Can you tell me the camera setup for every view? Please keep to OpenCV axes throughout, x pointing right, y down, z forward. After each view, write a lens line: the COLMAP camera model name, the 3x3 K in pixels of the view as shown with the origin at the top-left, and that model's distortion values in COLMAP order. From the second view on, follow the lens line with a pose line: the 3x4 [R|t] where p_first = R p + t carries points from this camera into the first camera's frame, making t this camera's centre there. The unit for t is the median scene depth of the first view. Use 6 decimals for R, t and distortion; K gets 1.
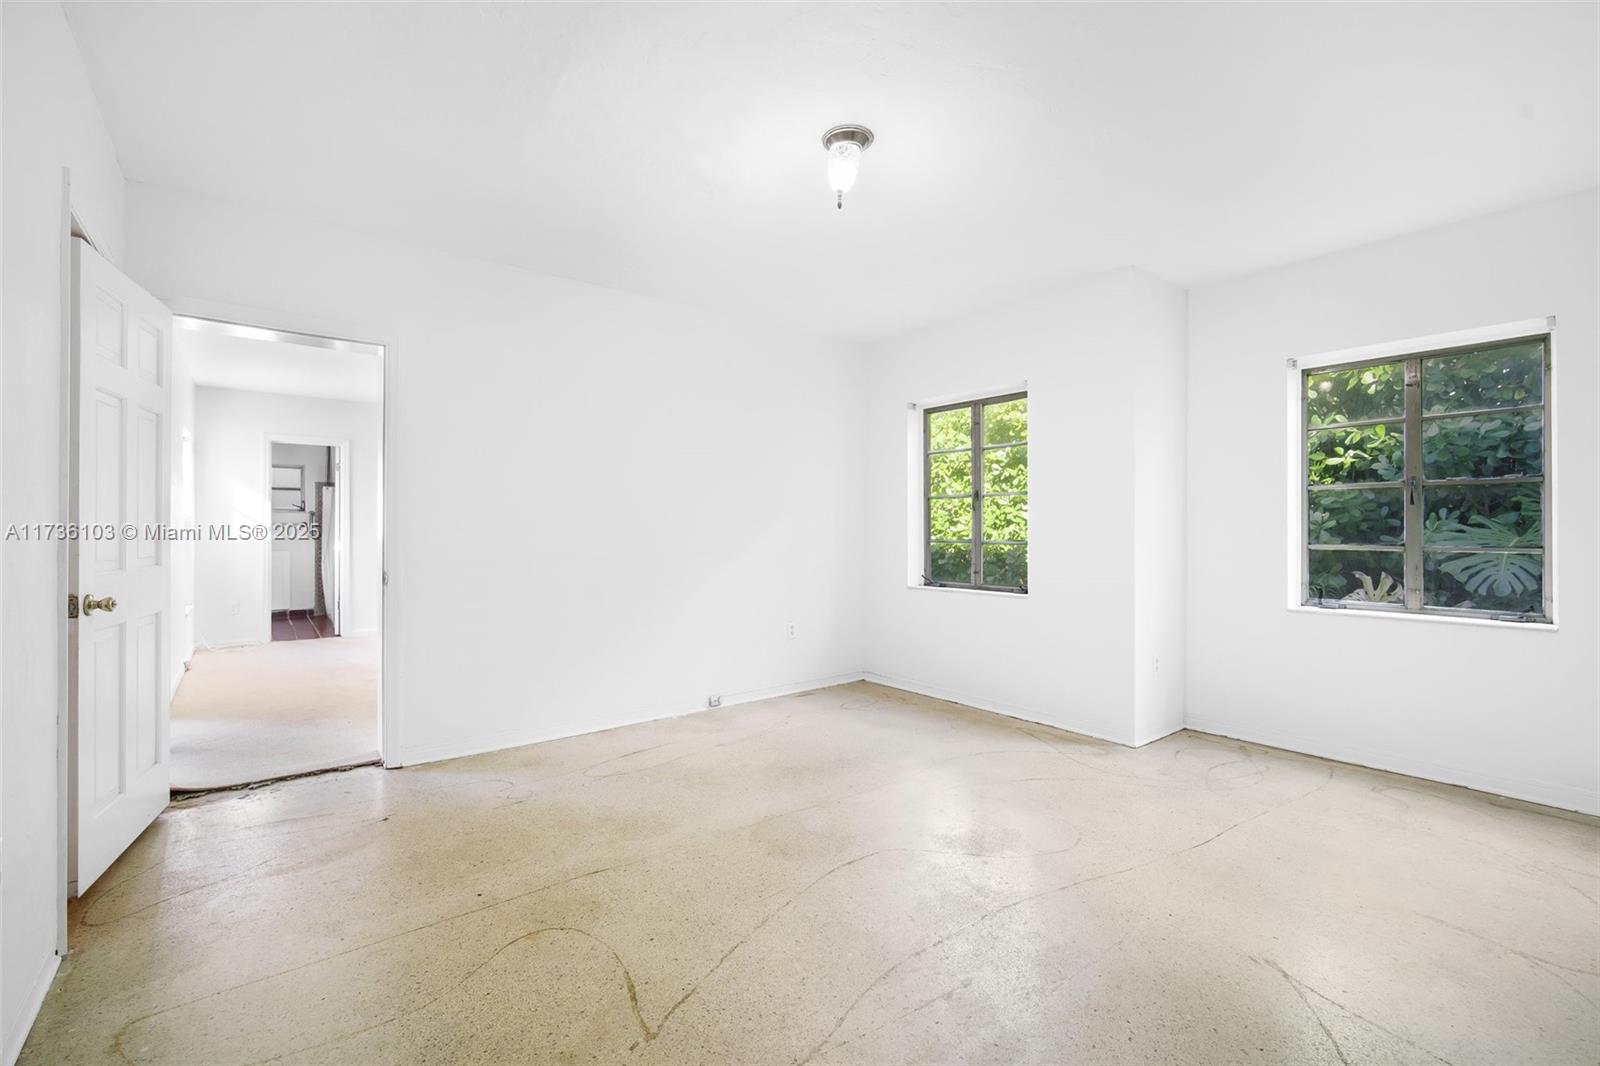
lens RADIAL K [[700.2, 0, 790.3], [0, 700.2, 531.3], [0, 0, 1]] dist [-0.010190, 0.000558]
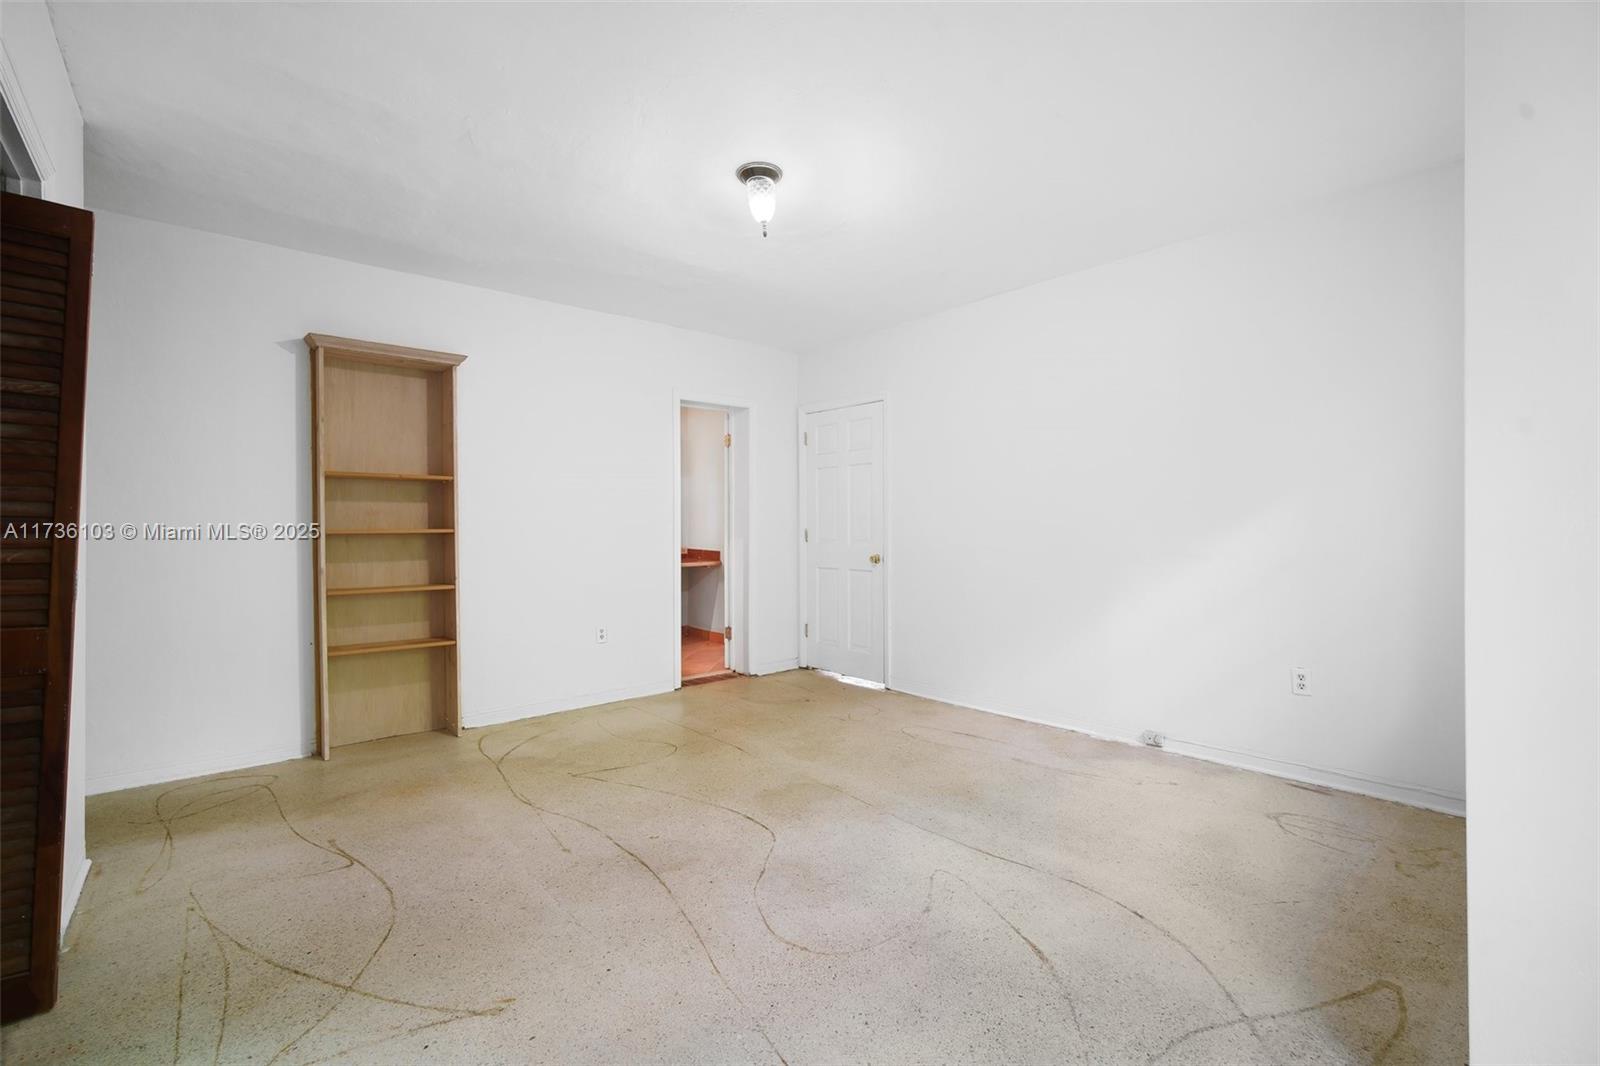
lens RADIAL K [[700.2, 0, 798.6], [0, 700.2, 530.2], [0, 0, 1]] dist [-0.010190, 0.000558]
pose [[0.037560, 0.003505, -0.999288, 0.829501], [0.002088, 0.999991, 0.003586, 0.001191], [0.999292, -0.002221, 0.037553, 0.703897]]
